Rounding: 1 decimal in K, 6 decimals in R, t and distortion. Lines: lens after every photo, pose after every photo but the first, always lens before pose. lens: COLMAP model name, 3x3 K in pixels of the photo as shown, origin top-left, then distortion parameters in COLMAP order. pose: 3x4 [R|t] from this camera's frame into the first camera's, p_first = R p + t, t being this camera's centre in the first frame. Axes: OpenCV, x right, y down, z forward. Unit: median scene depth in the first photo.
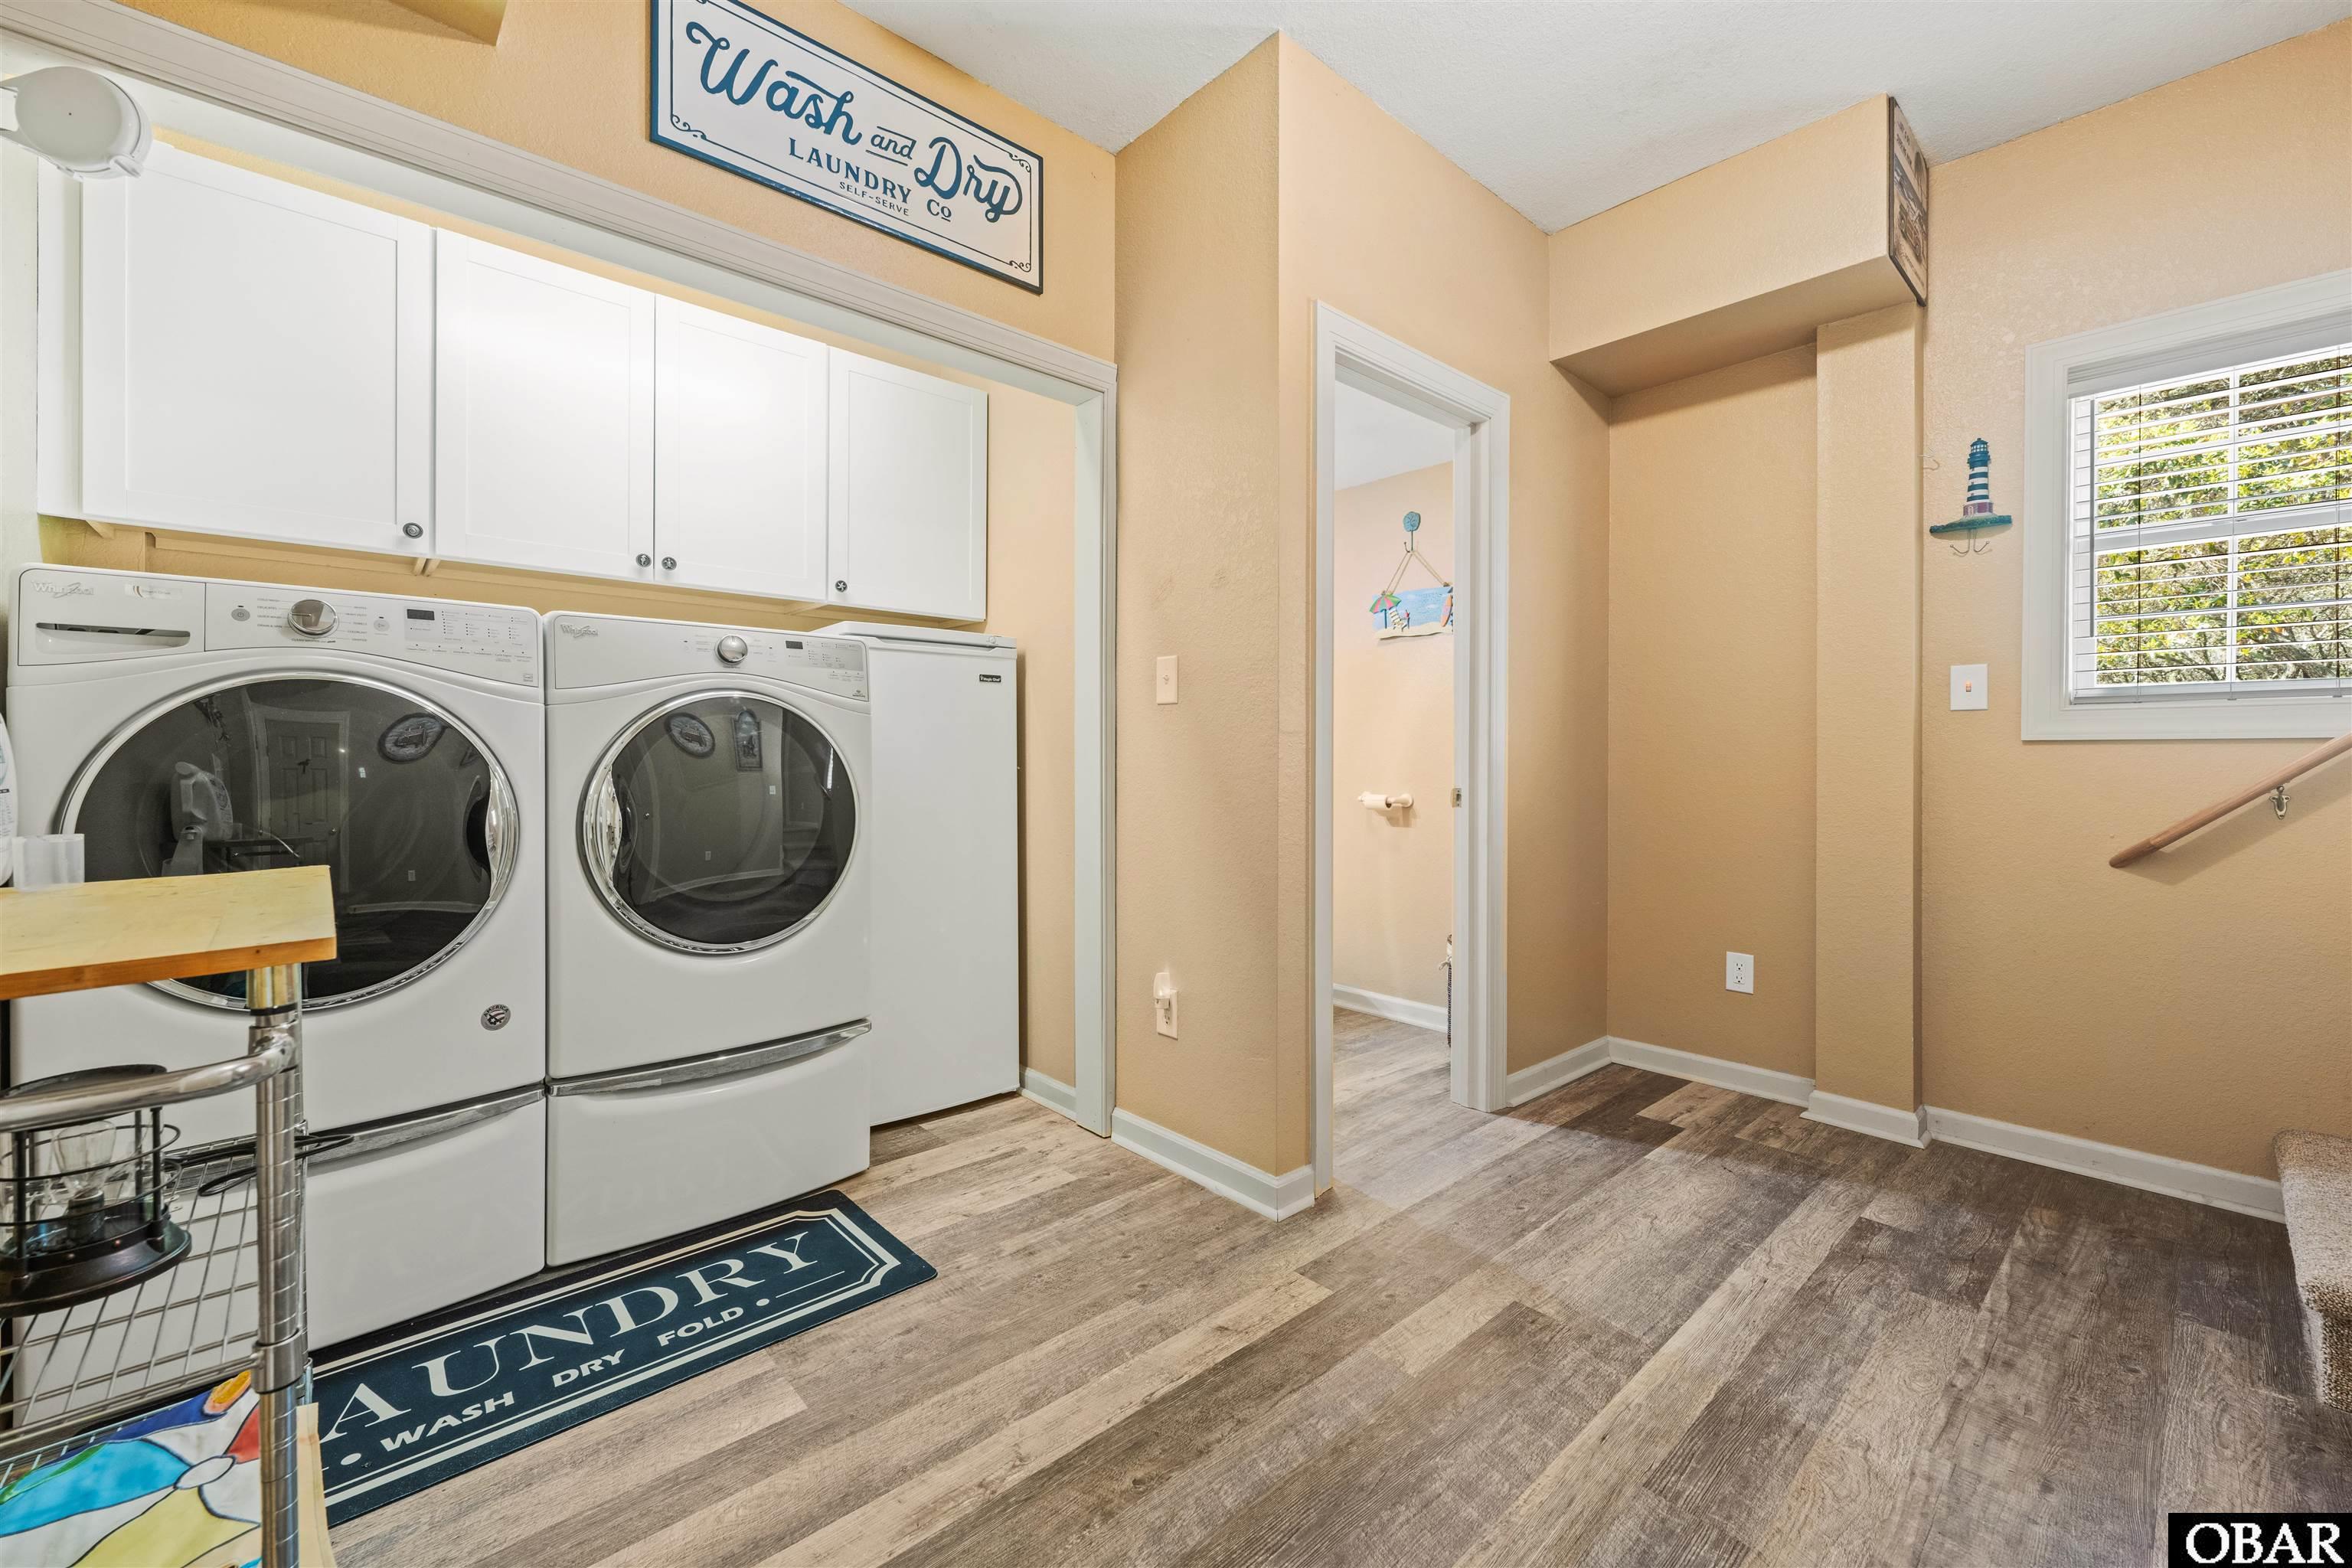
lens RADIAL K [[939.9, 0, 1173.5], [0, 939.9, 773.1], [0, 0, 1]] dist [-0.001668, -0.000061]
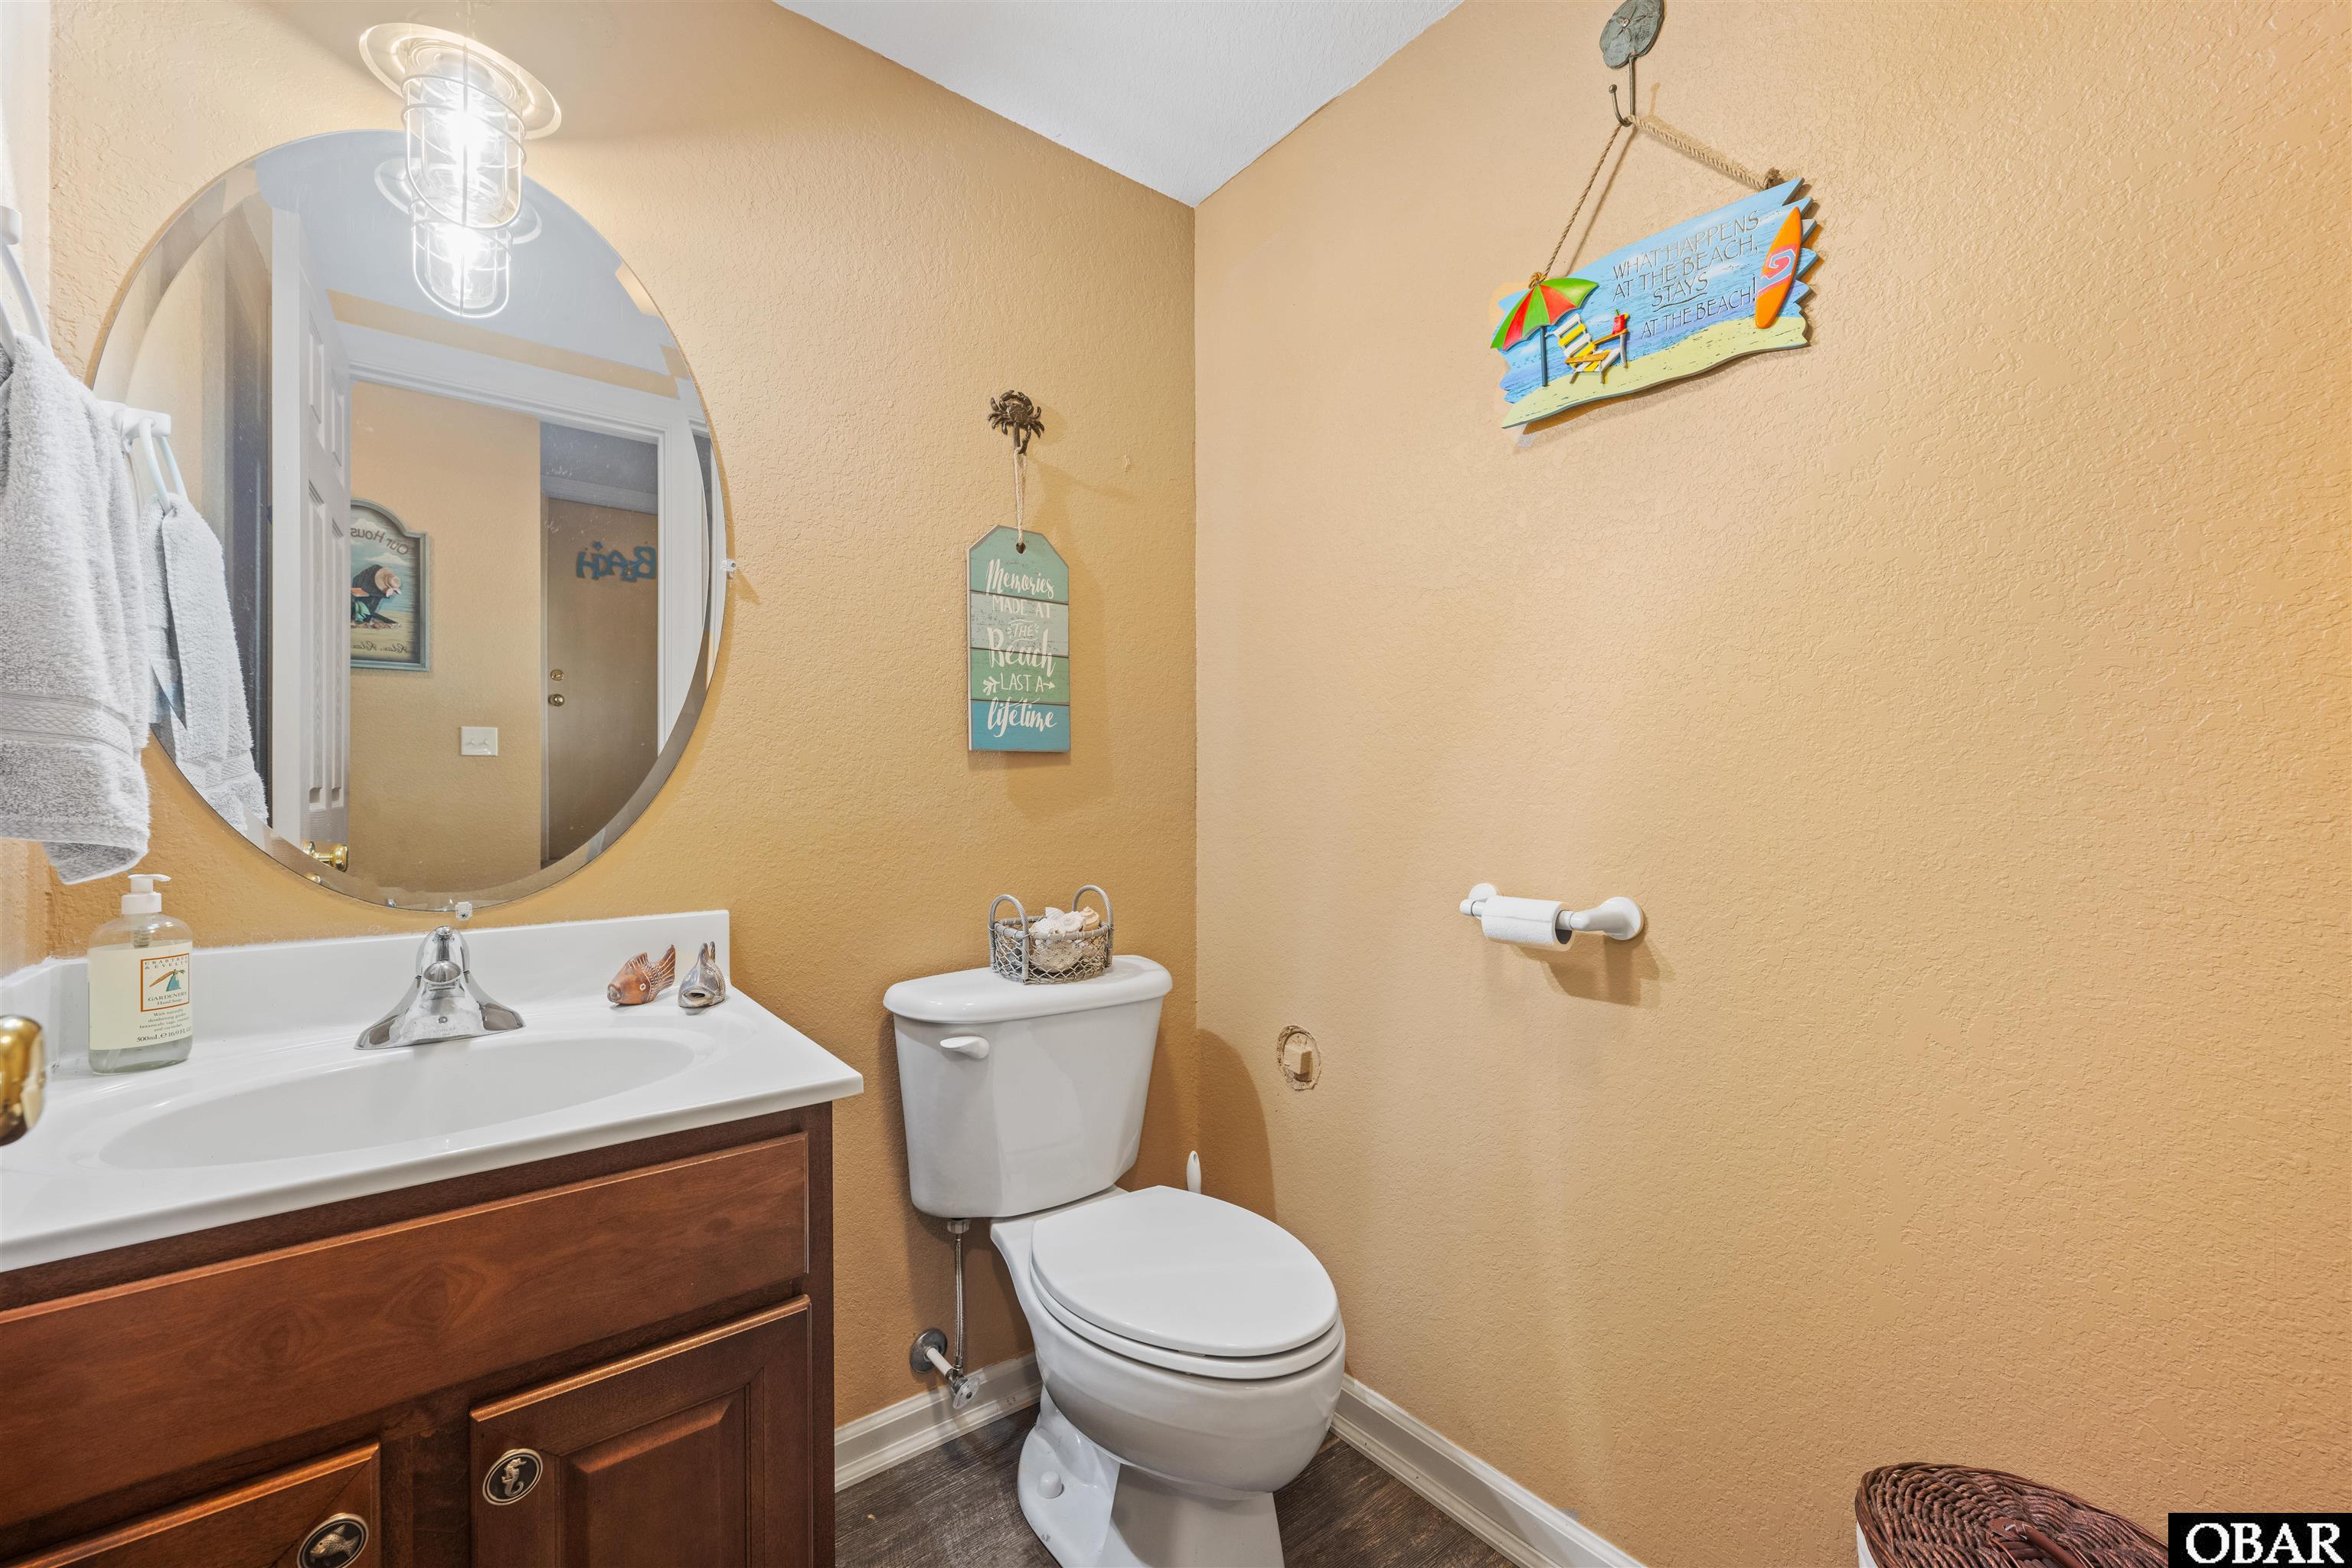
lens RADIAL K [[931.5, 0, 1185.9], [0, 931.5, 784.1], [0, 0, 1]] dist [-0.002232, -0.000316]
pose [[0.998561, -0.001795, -0.053589, 0.234753], [0.000875, 0.999852, -0.017172, -0.020121], [0.053612, 0.017101, 0.998415, 1.333567]]
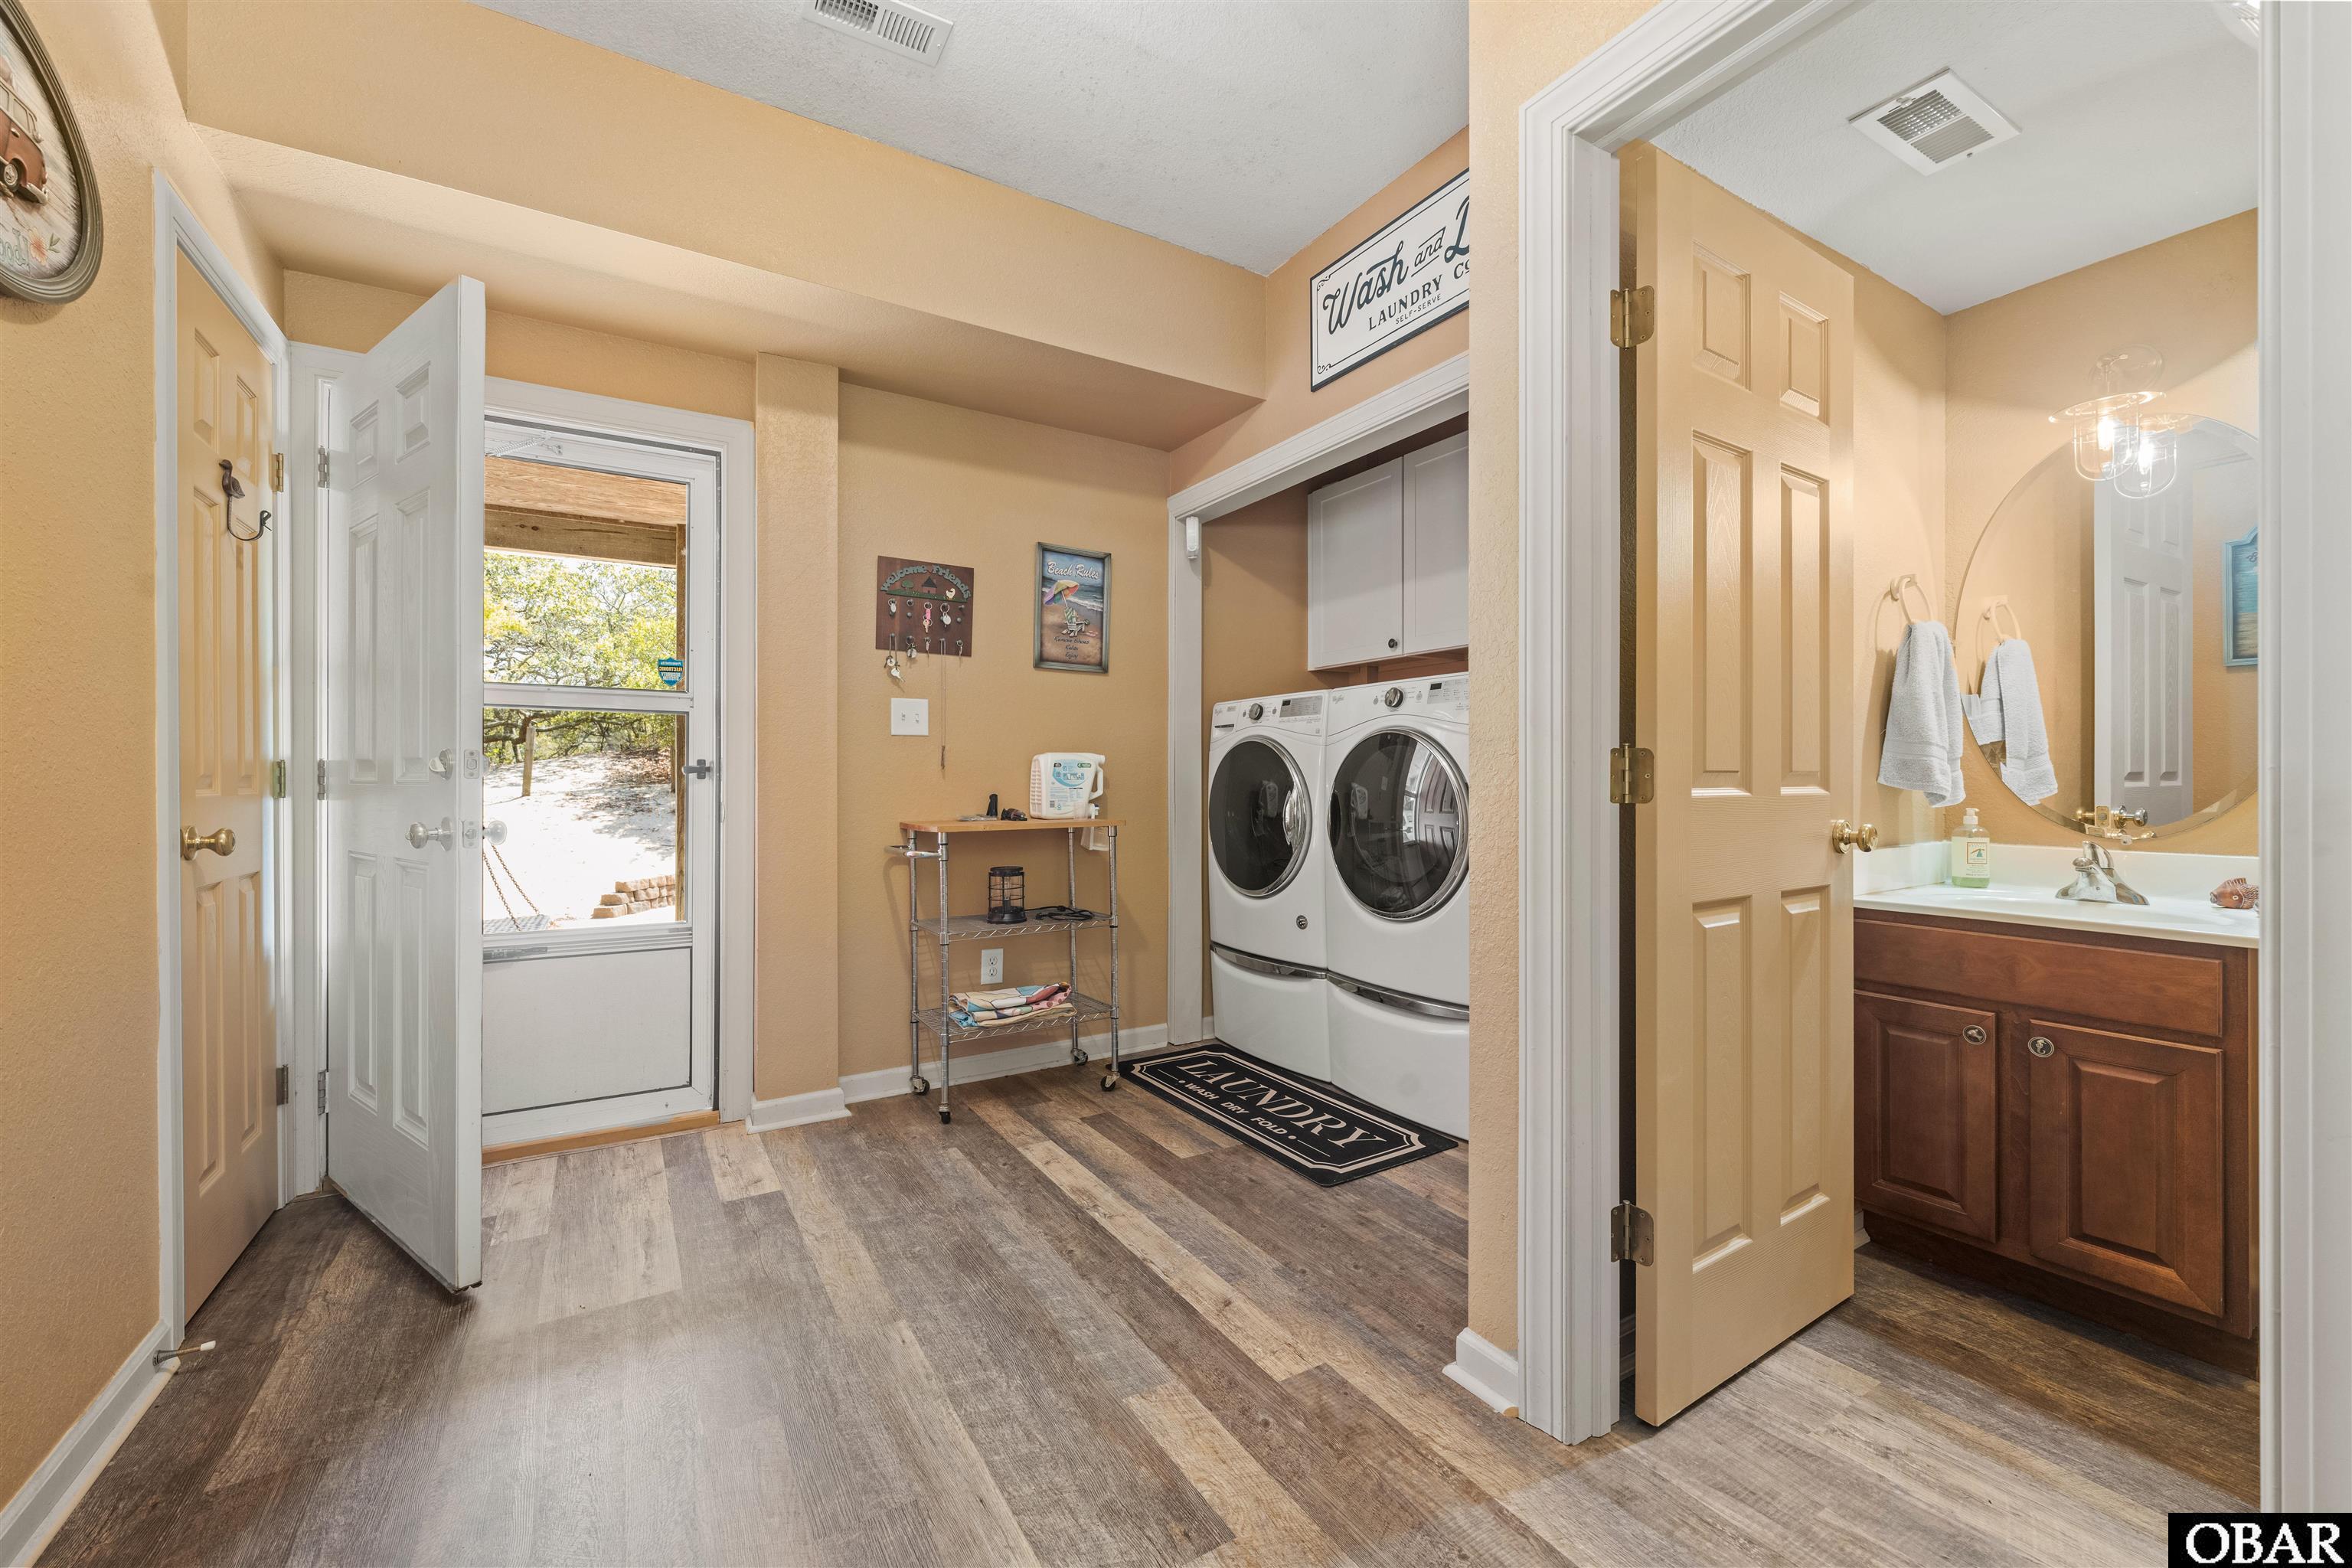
lens RADIAL K [[939.9, 0, 1173.5], [0, 939.9, 773.1], [0, 0, 1]] dist [-0.001668, -0.000061]
pose [[-0.187522, -0.006136, -0.982241, 1.014369], [-0.010770, 0.999933, -0.004190, -0.010686], [0.982201, 0.009793, -0.187576, 1.022905]]
